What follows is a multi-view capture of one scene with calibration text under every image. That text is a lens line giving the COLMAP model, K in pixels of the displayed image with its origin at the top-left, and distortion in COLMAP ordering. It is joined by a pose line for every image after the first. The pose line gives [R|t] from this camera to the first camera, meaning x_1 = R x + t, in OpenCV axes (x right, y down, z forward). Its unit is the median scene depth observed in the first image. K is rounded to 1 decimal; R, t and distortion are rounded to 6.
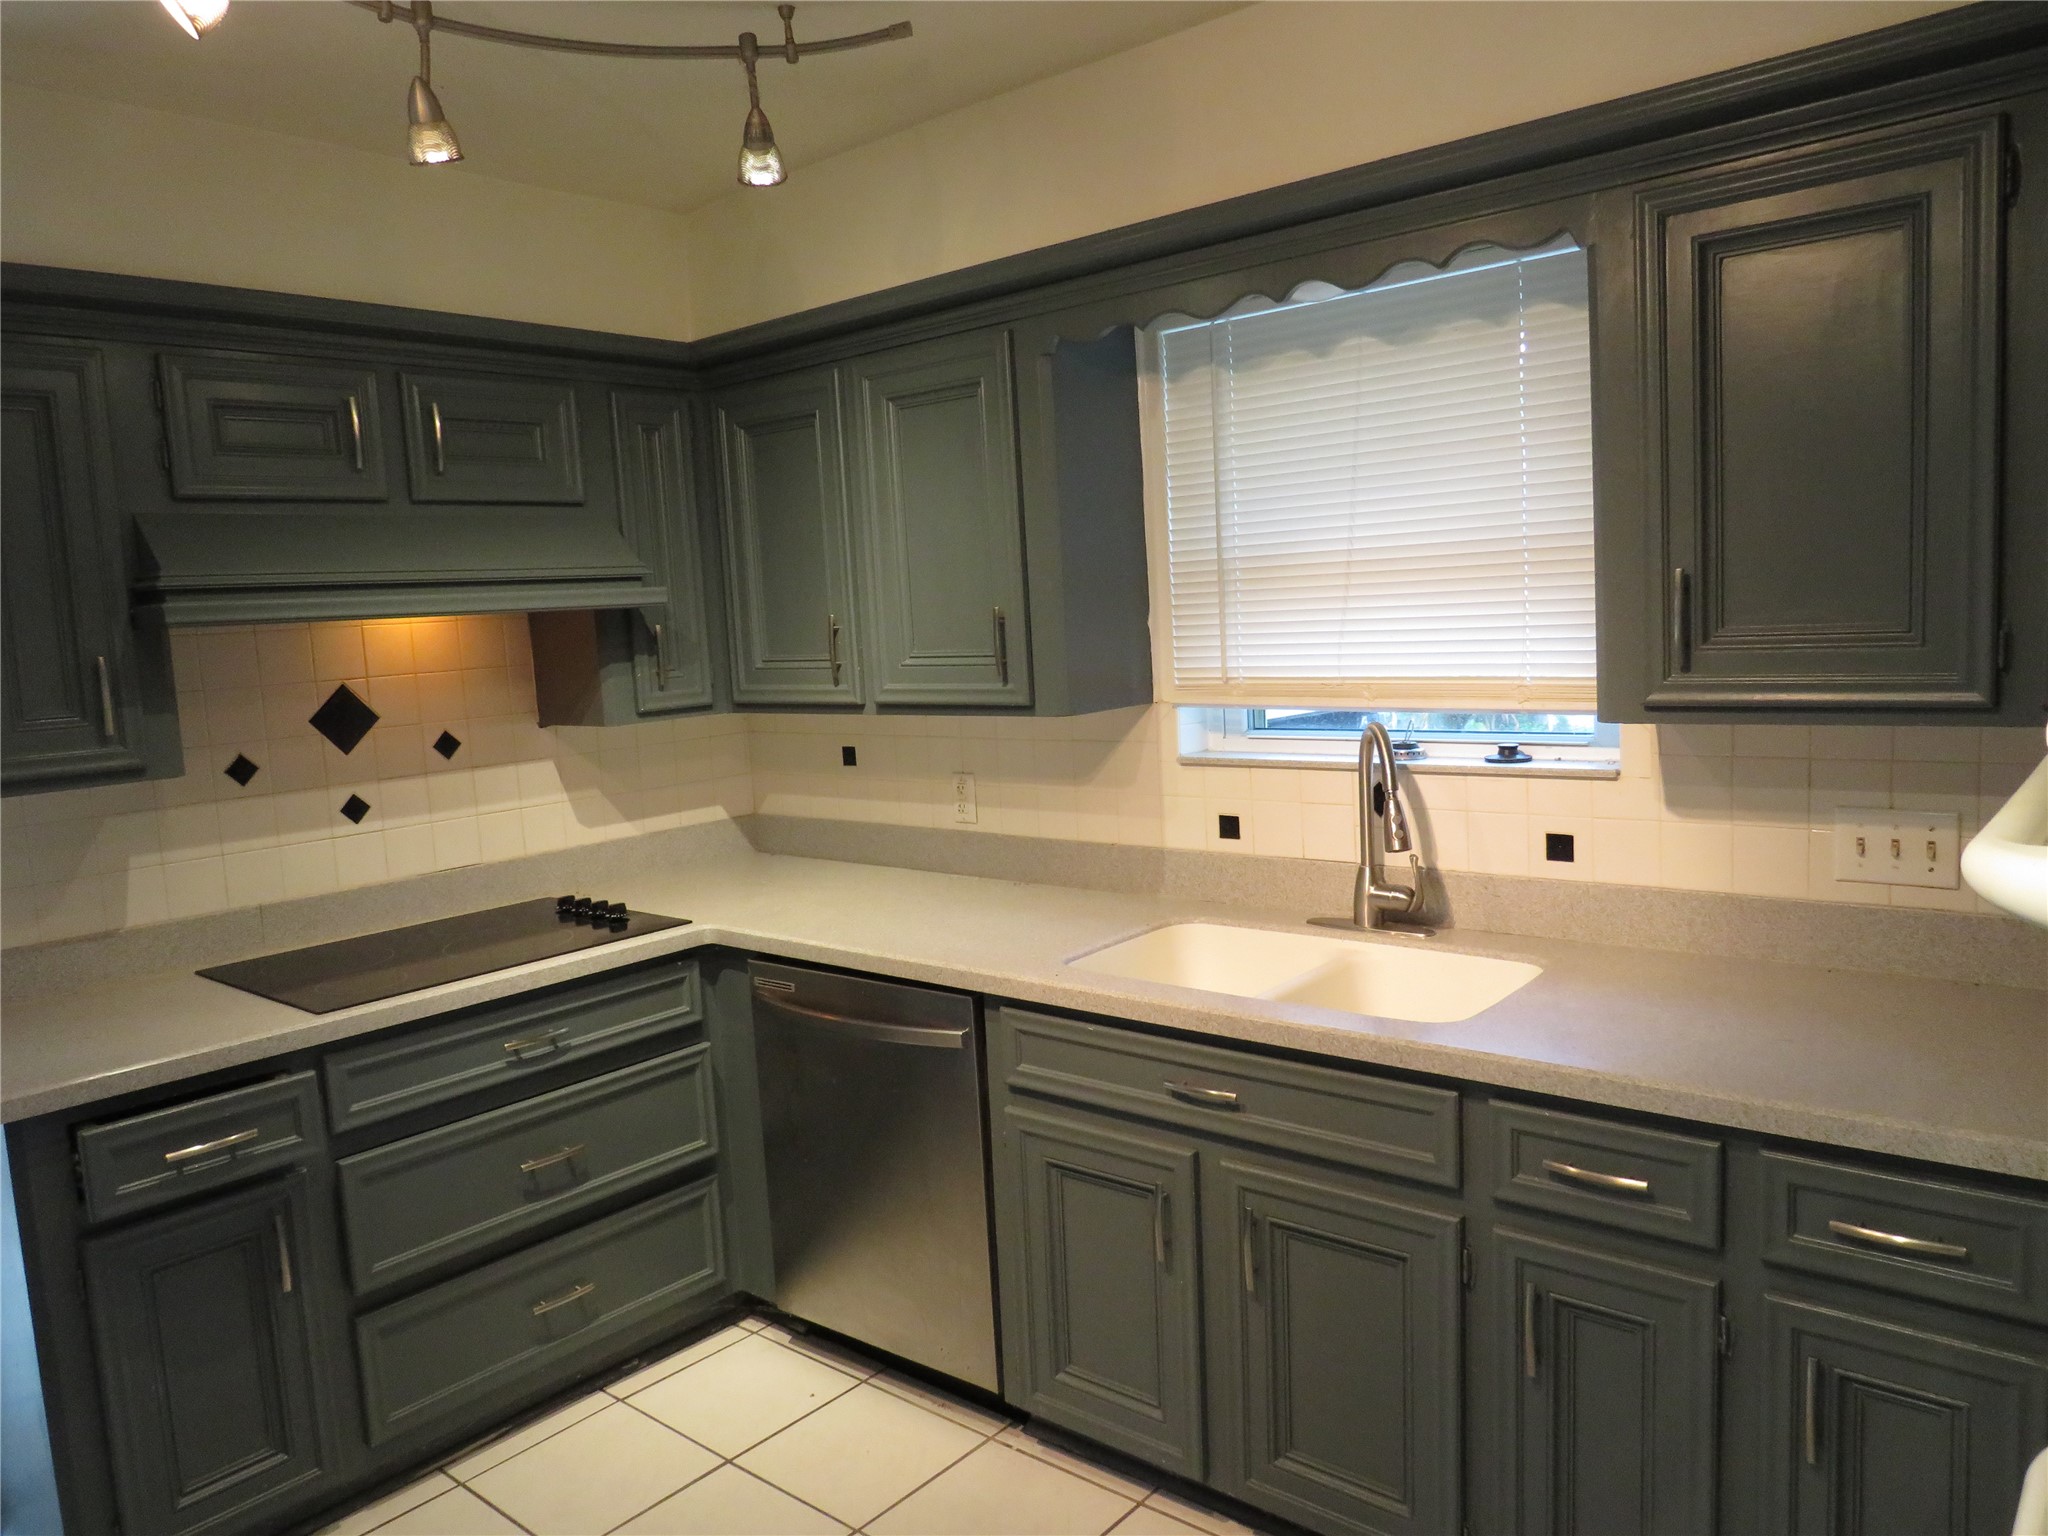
lens RADIAL K [[1451.7, 0, 1025.7], [0, 1451.7, 770.8], [0, 0, 1]] dist [-0.006549, -0.000943]
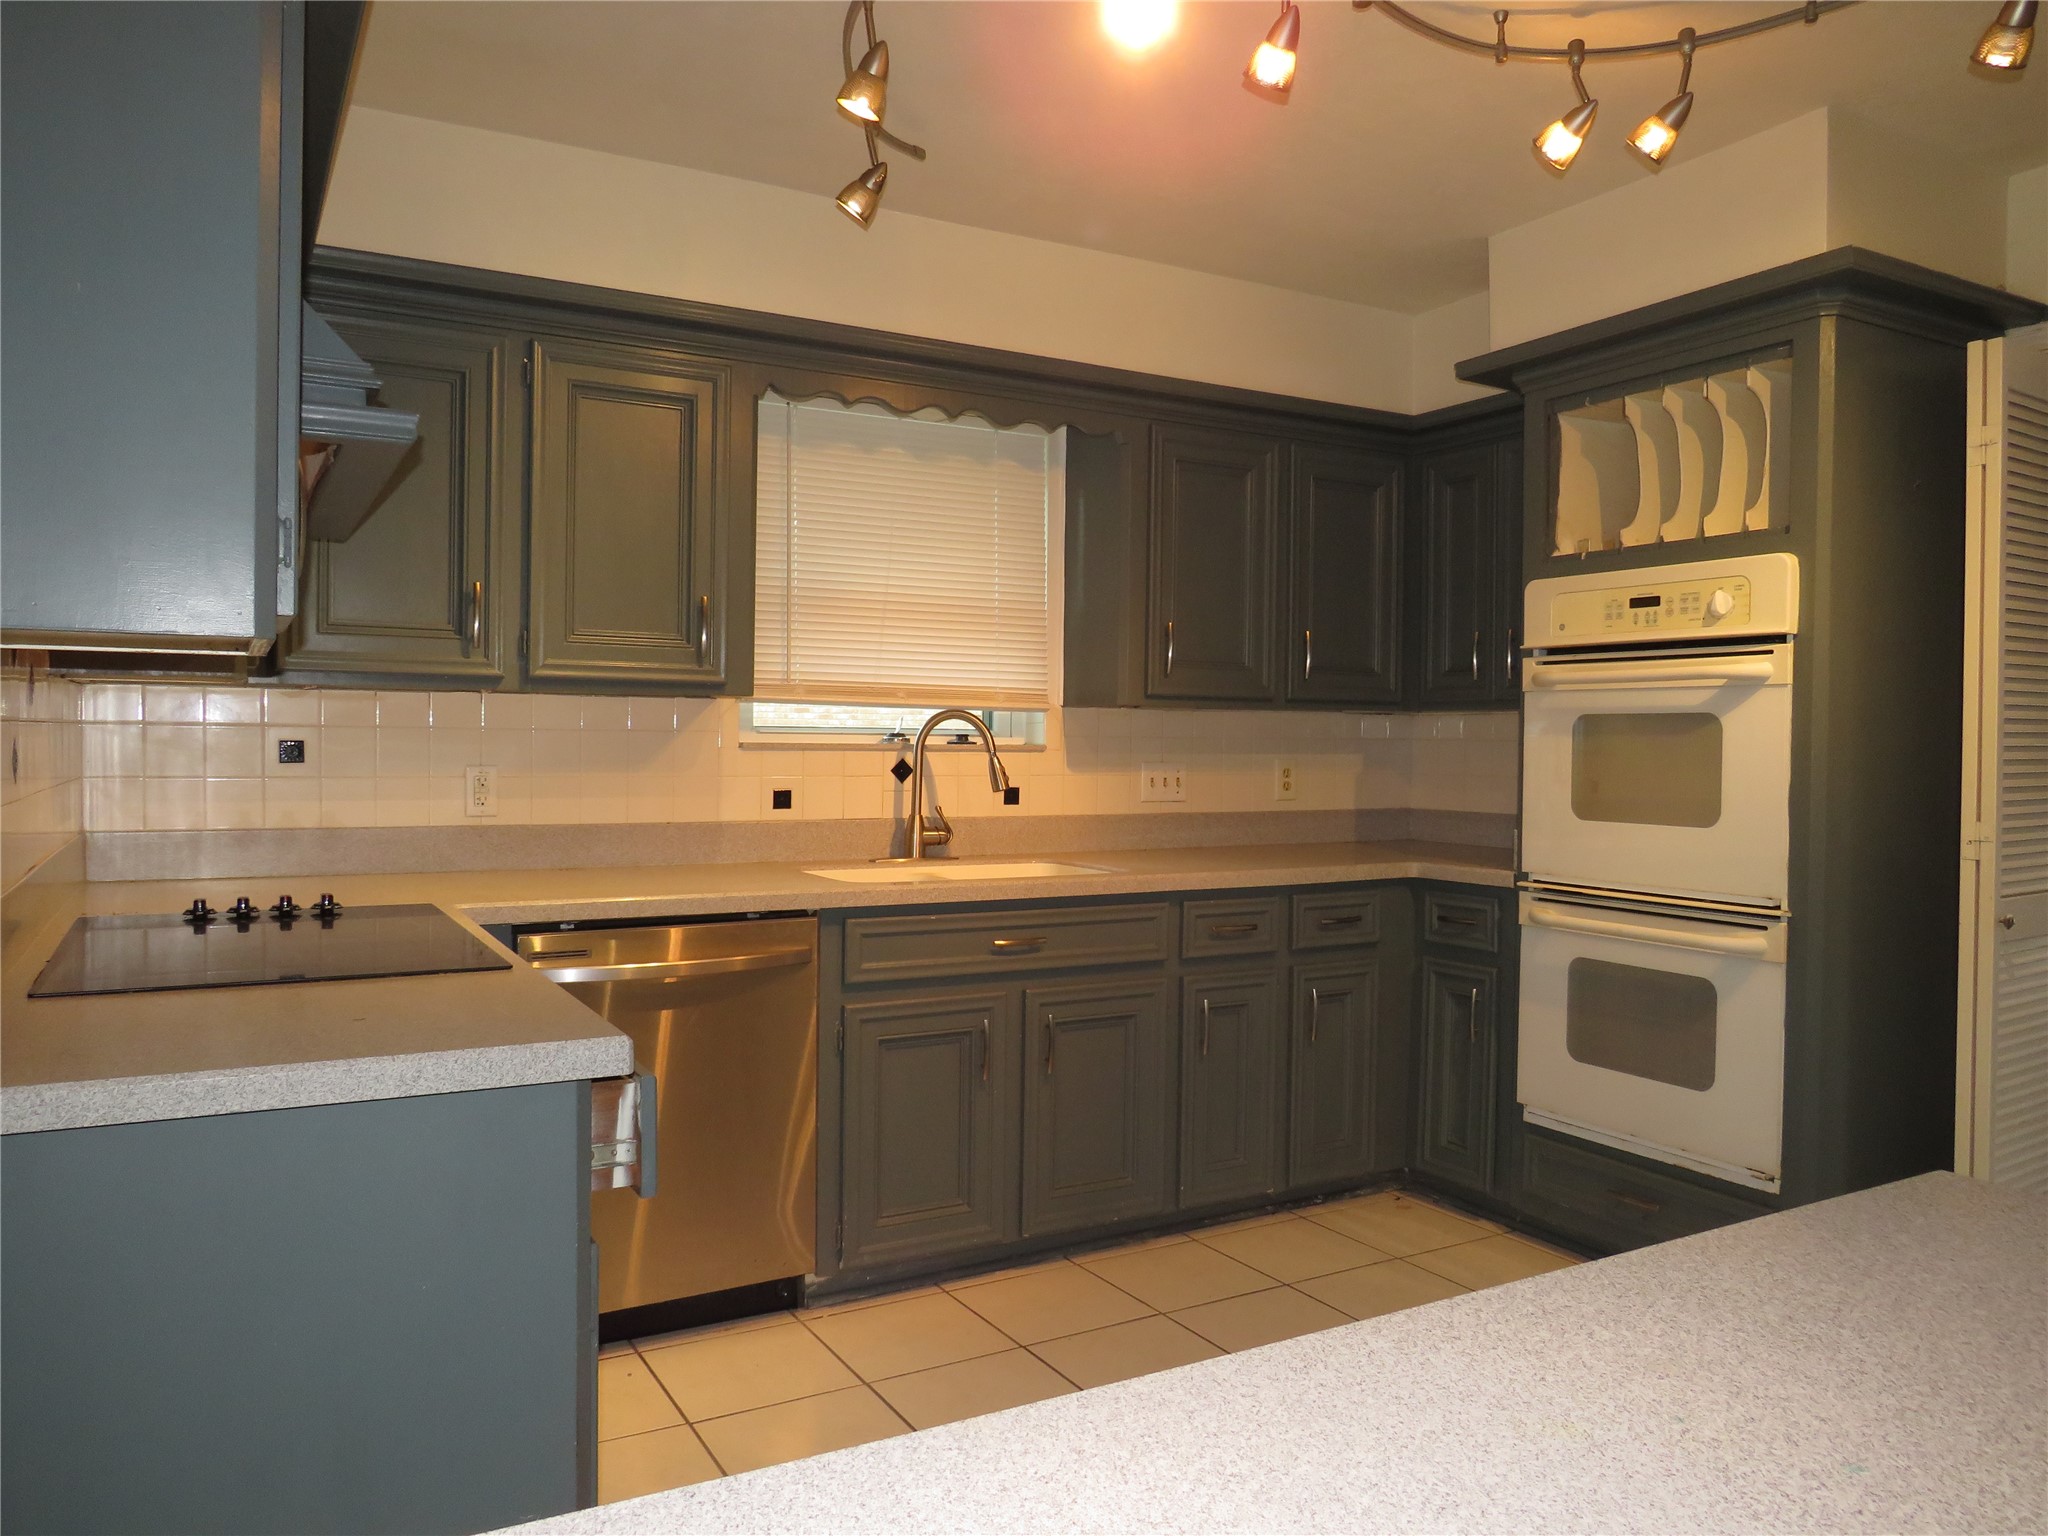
lens RADIAL K [[1451.7, 0, 1025.0], [0, 1451.7, 760.2], [0, 0, 1]] dist [-0.006549, -0.000943]
pose [[0.340896, 0.043763, 0.939082, -0.989237], [0.078950, 0.994054, -0.074985, 0.118699], [-0.936780, 0.099703, 0.335414, 0.393680]]
